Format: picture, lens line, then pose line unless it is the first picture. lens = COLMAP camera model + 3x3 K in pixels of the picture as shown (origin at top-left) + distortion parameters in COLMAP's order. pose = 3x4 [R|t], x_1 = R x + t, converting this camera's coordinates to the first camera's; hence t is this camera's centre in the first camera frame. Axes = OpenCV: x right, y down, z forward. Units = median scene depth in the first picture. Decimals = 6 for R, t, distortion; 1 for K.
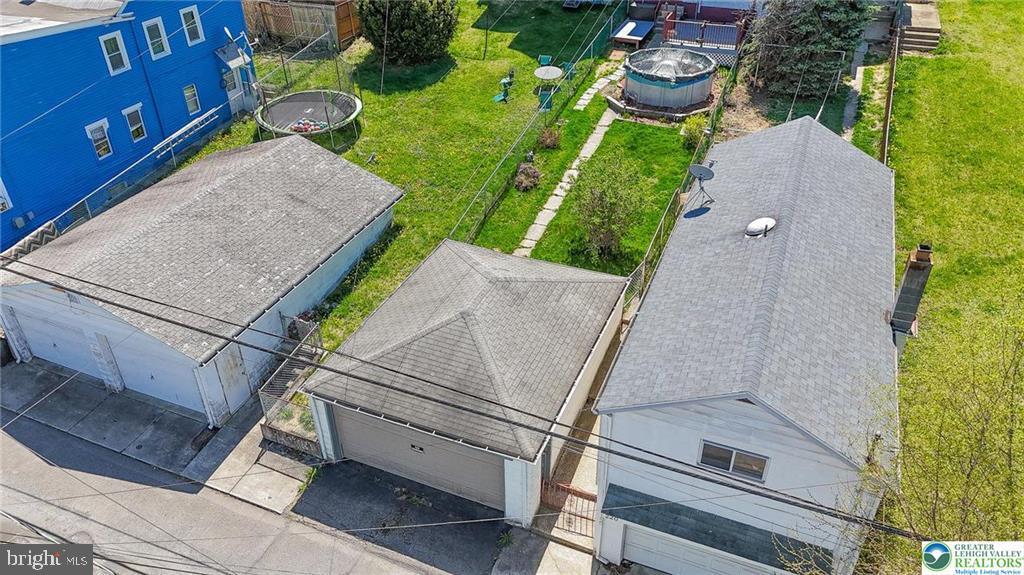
lens RADIAL K [[751.1, 0, 512.0], [0, 751.1, 287.5], [0, 0, 1]] dist [0.099499, -0.131697]
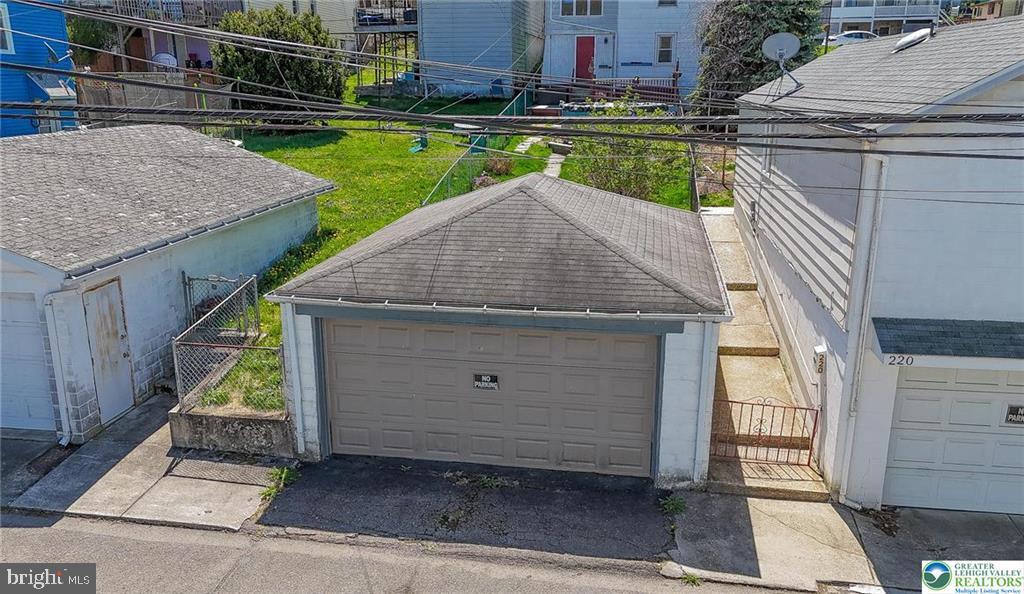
lens RADIAL K [[832.6, 0, 510.7], [0, 832.6, 336.2], [0, 0, 1]] dist [0.100549, -0.114909]
pose [[0.970898, -0.063084, 0.231036, -0.148079], [0.128406, 0.951425, -0.279826, 0.212521], [-0.202161, 0.301348, 0.931837, 0.235397]]
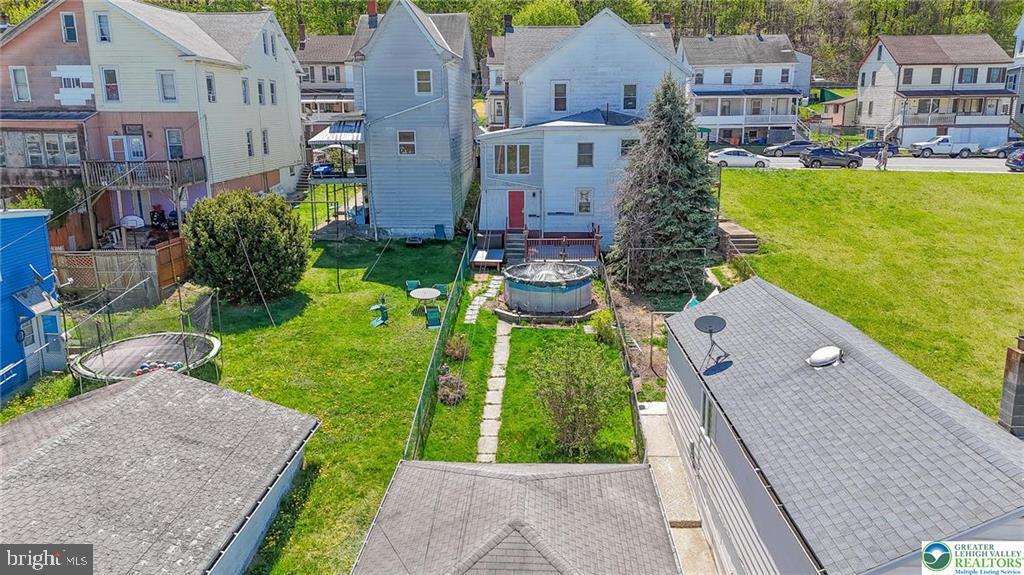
lens RADIAL K [[753.5, 0, 512.0], [0, 753.5, 287.5], [0, 0, 1]] dist [0.109927, -0.122788]
pose [[0.938296, -0.075822, 0.337420, -0.179914], [0.193683, 0.923515, -0.331069, 0.040331], [-0.286510, 0.375993, 0.881216, 0.166046]]
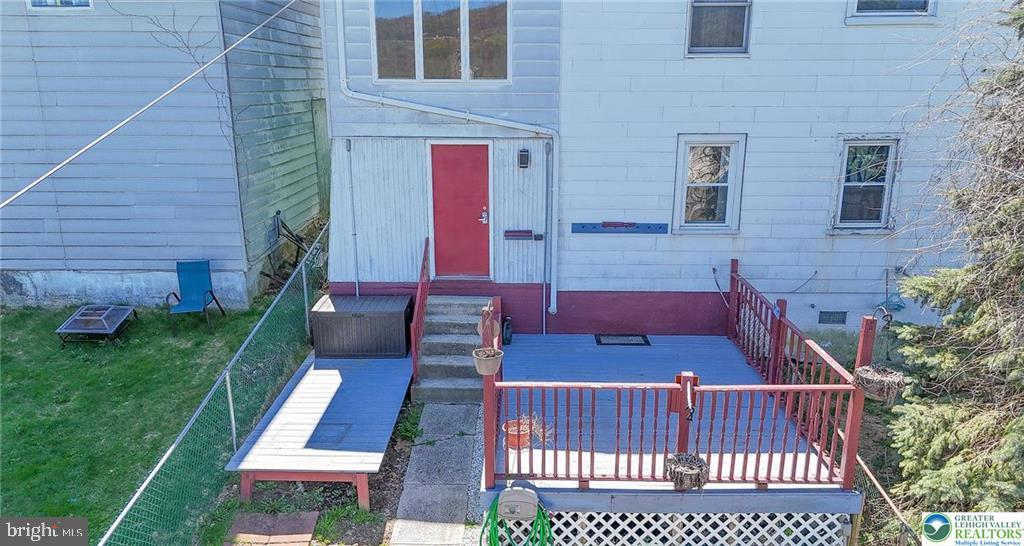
lens RADIAL K [[714.4, 0, 512.0], [0, 714.4, 273.0], [0, 0, 1]] dist [0.088596, 0.000210]
pose [[0.925163, -0.089225, 0.368933, 0.161333], [0.206728, 0.933616, -0.292617, -0.369789], [-0.318333, 0.346987, 0.882193, 0.940091]]
